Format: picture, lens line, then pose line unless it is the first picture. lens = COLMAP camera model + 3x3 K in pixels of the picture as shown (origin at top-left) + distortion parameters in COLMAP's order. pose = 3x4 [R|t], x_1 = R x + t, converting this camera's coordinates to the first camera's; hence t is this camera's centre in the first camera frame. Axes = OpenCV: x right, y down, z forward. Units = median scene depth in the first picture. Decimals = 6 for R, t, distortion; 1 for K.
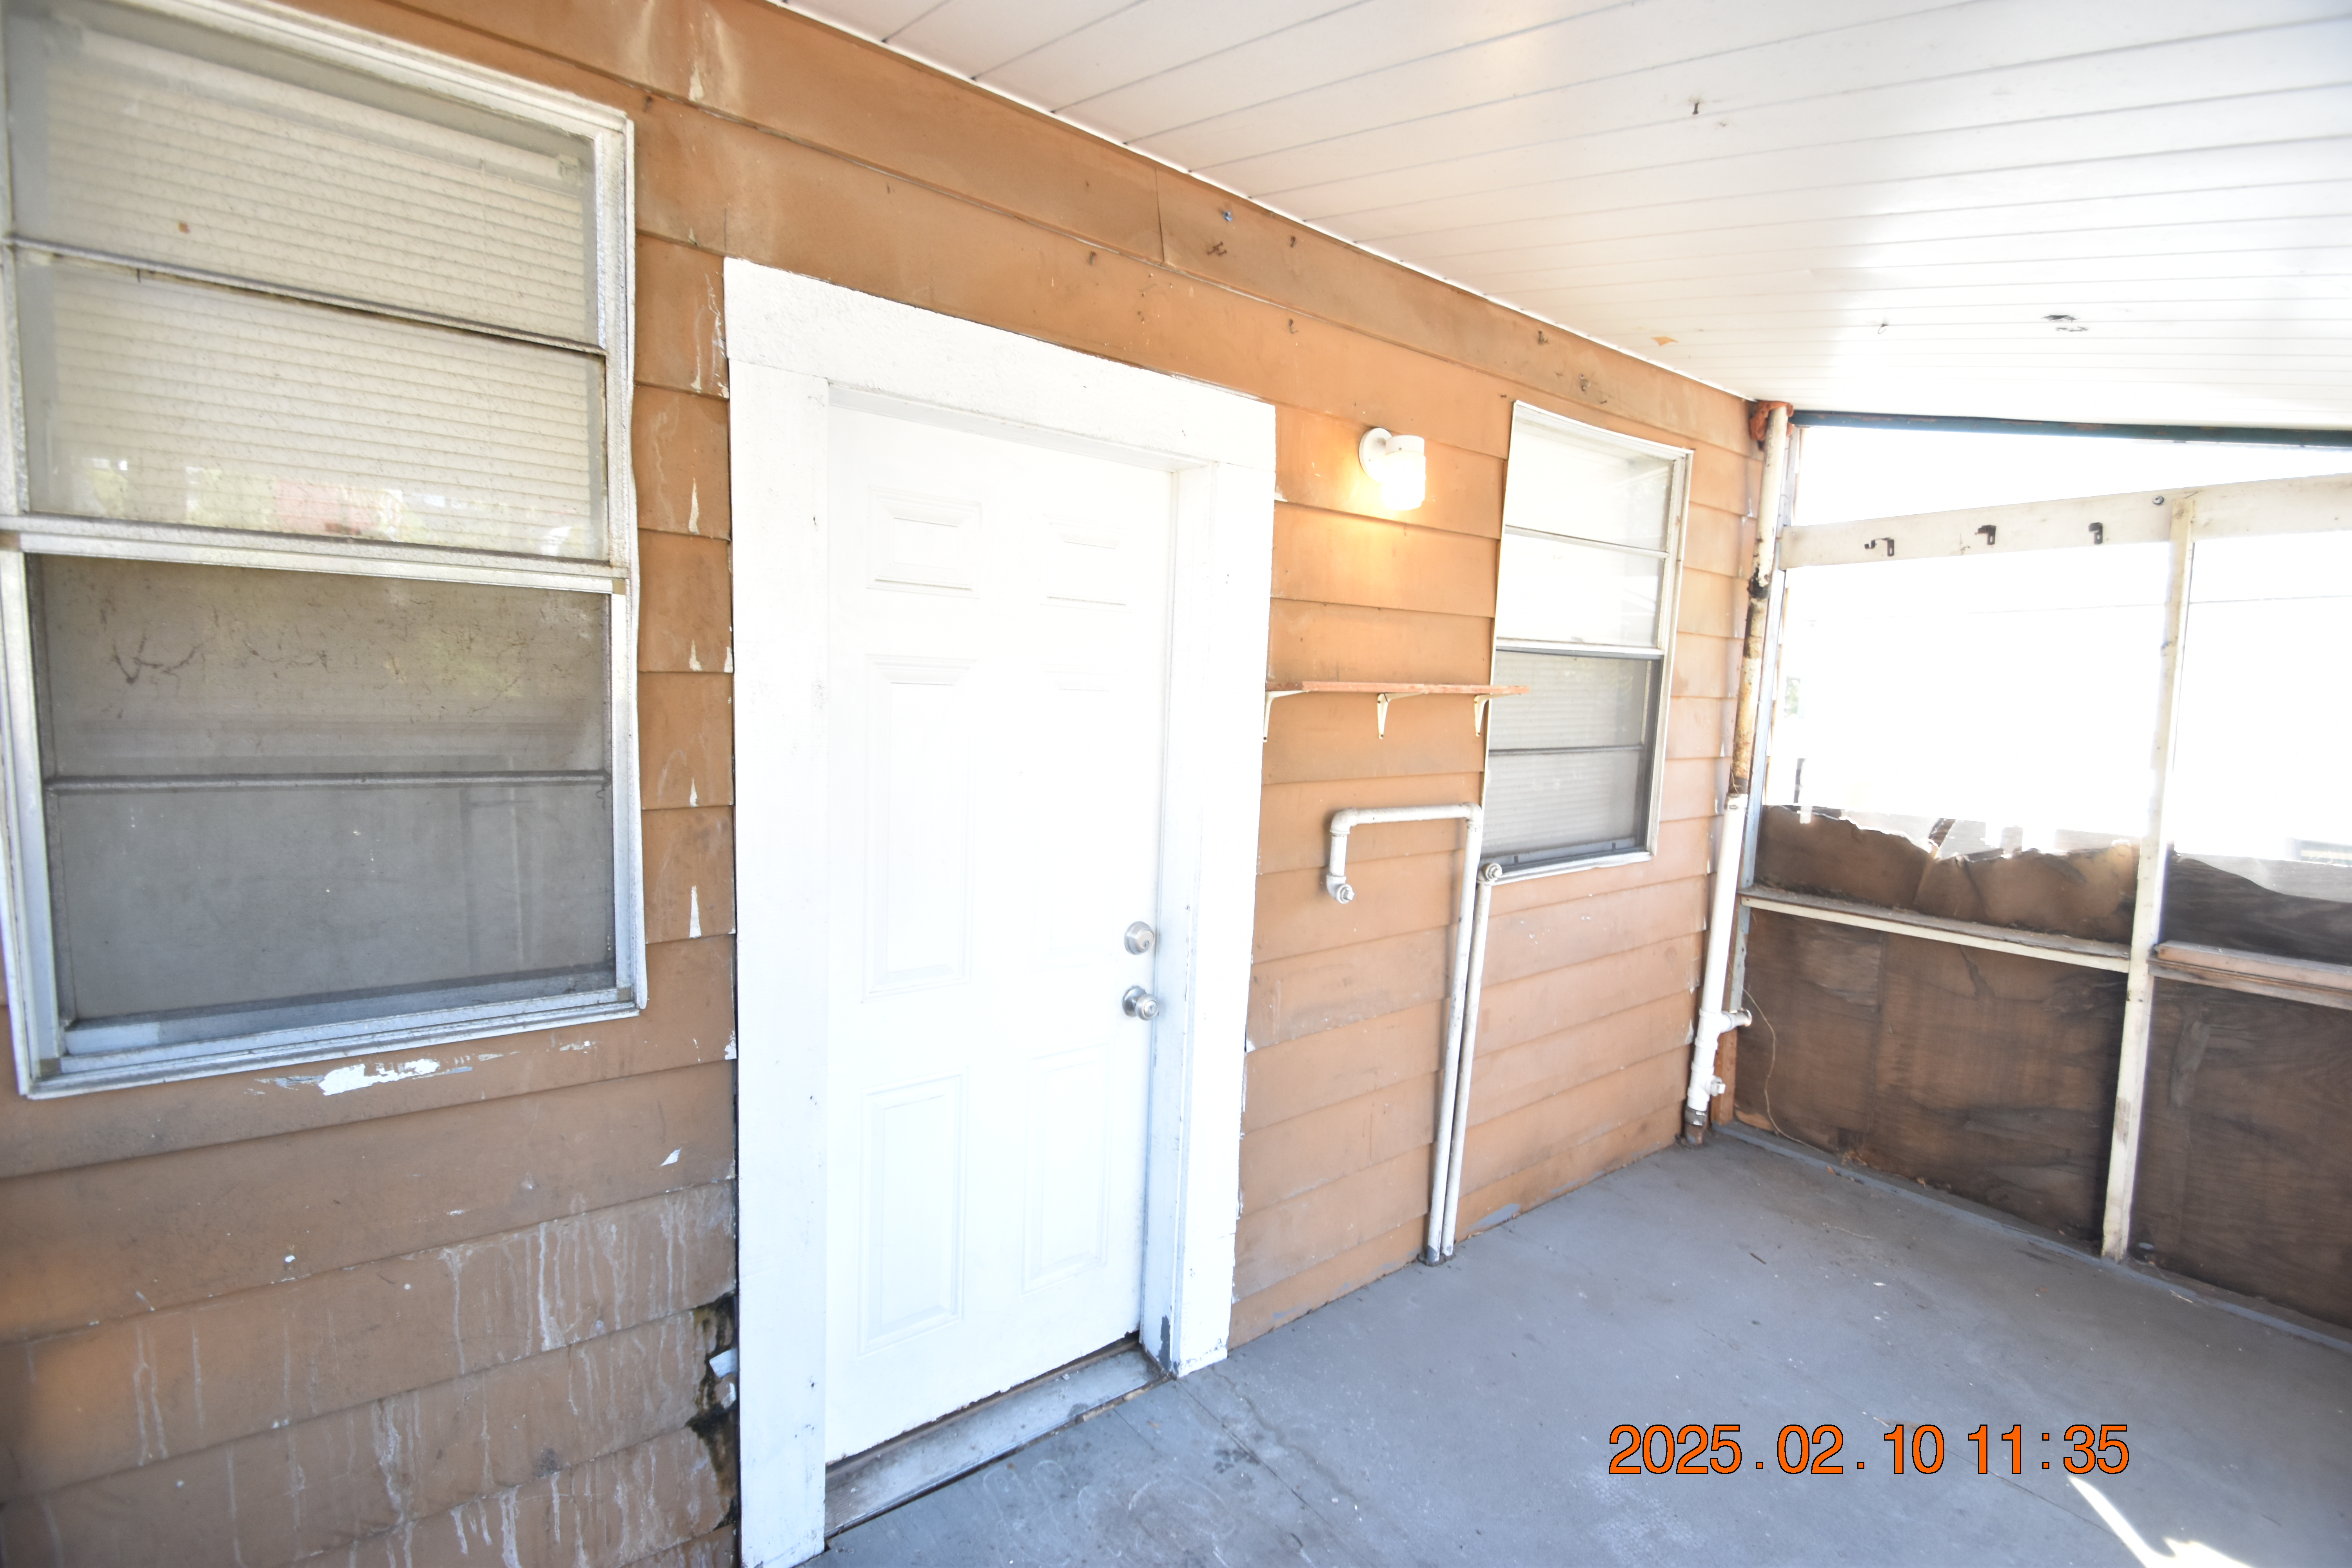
lens RADIAL K [[1026.7, 0, 1176.0], [0, 1026.7, 784.0], [0, 0, 1]] dist [0.009617, -0.014204]
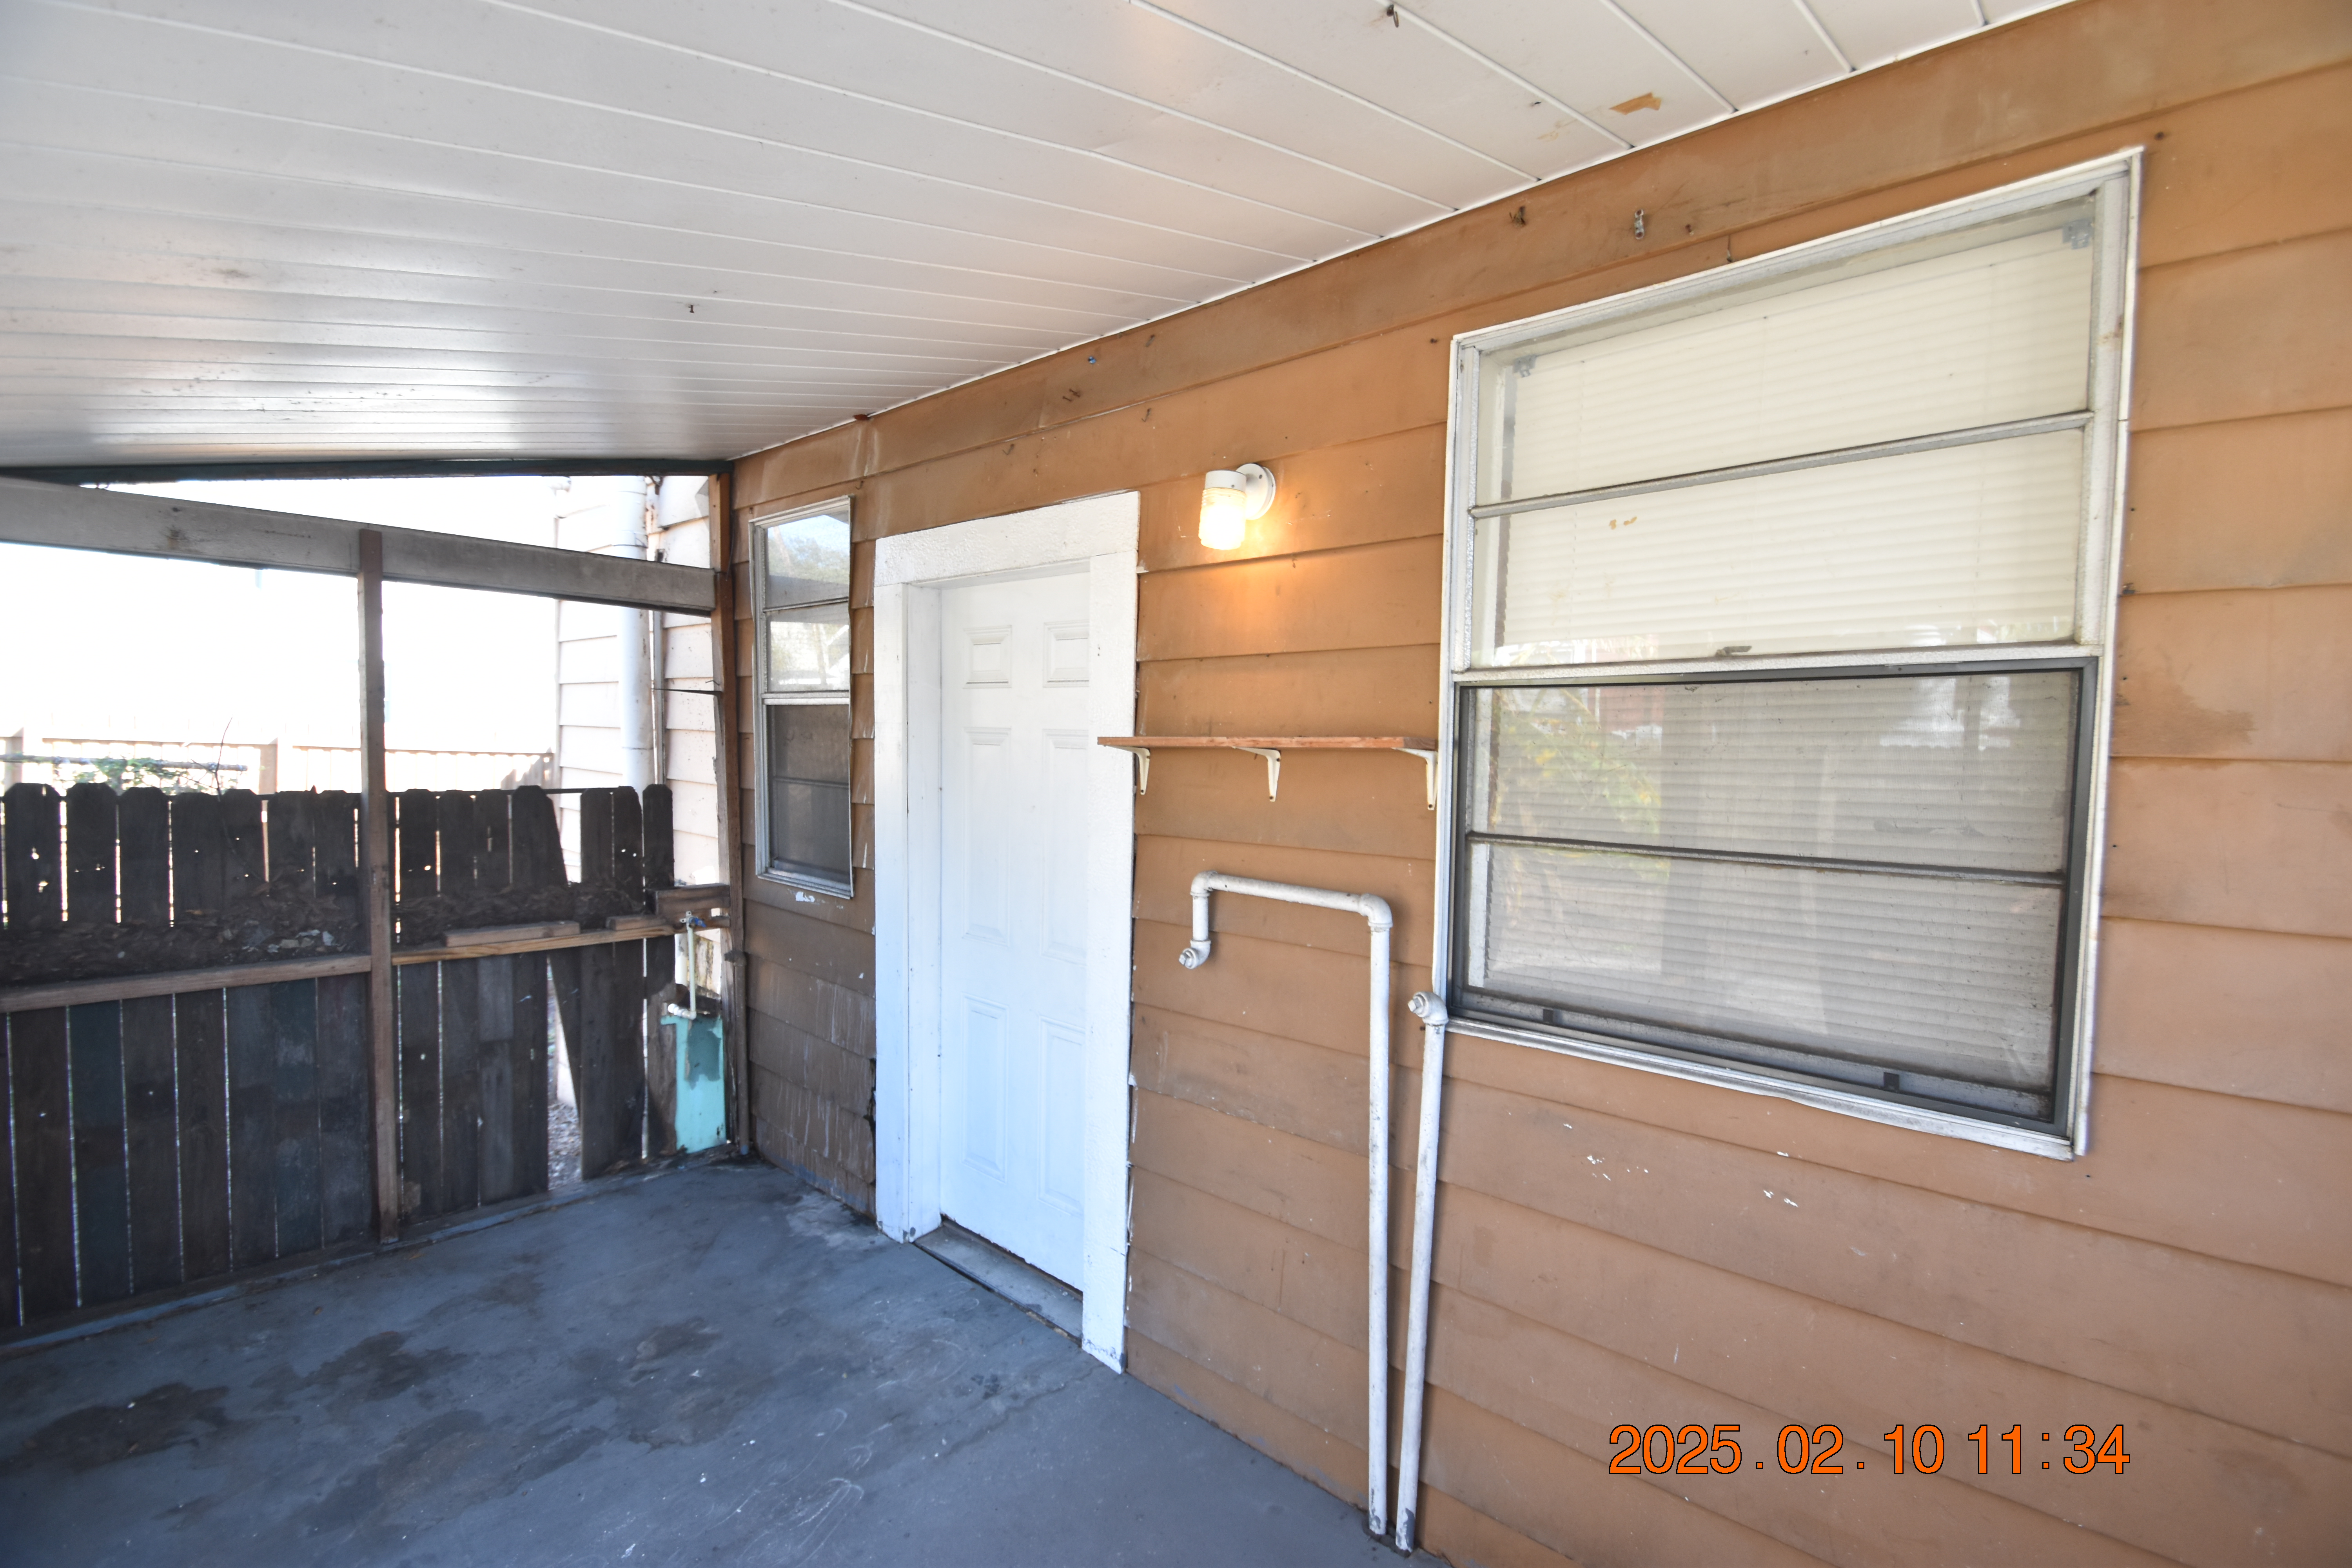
lens RADIAL K [[1026.7, 0, 1176.0], [0, 1026.7, 784.0], [0, 0, 1]] dist [0.009617, -0.014204]
pose [[0.196652, 0.013986, -0.980373, 1.119572], [-0.110720, 0.993819, -0.008031, -0.045476], [0.974202, 0.110126, 0.196986, 0.800713]]
